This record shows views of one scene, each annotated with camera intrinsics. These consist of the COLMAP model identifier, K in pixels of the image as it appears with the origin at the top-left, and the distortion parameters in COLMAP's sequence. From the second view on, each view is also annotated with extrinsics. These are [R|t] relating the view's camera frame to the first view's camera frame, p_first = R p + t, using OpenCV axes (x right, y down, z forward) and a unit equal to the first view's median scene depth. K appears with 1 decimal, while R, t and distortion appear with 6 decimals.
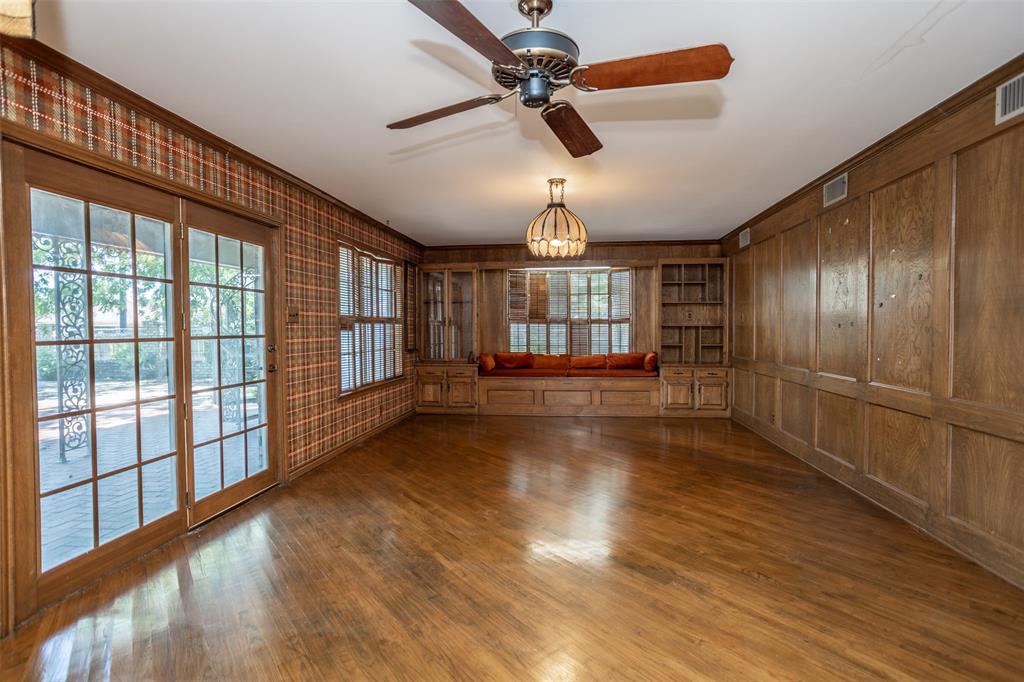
lens RADIAL K [[510.6, 0, 512.0], [0, 510.6, 341.0], [0, 0, 1]] dist [-0.035819, 0.000905]
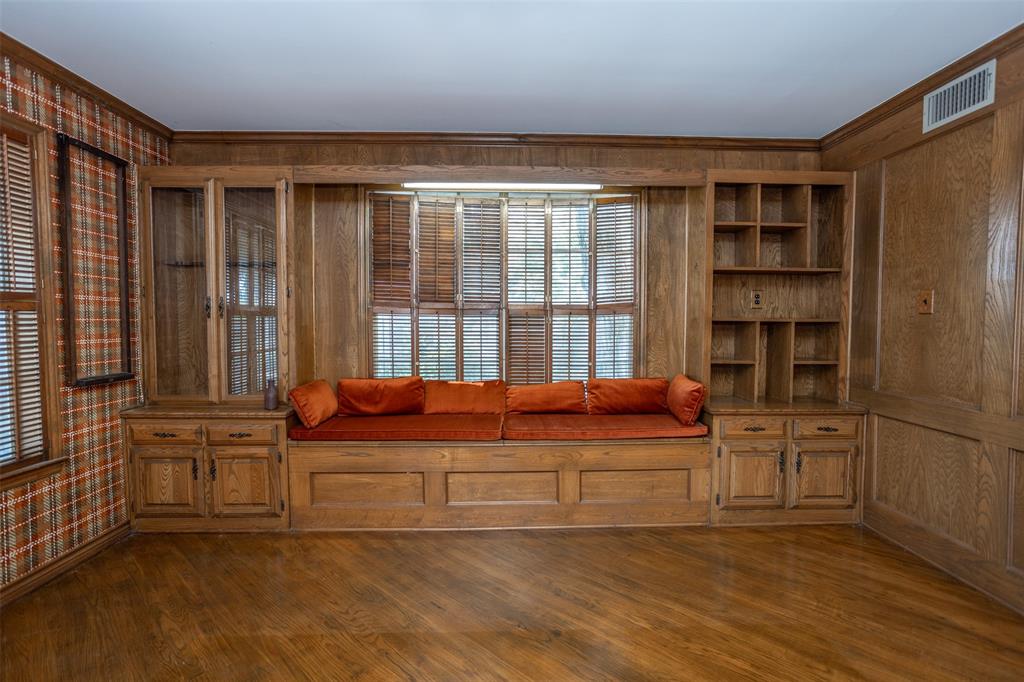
lens RADIAL K [[510.6, 0, 512.0], [0, 510.6, 341.0], [0, 0, 1]] dist [-0.035819, 0.000905]
pose [[0.988268, 0.000086, 0.152731, 0.049364], [-0.001859, 0.999932, 0.011470, -0.015757], [-0.152720, -0.011620, 0.988201, 0.559244]]
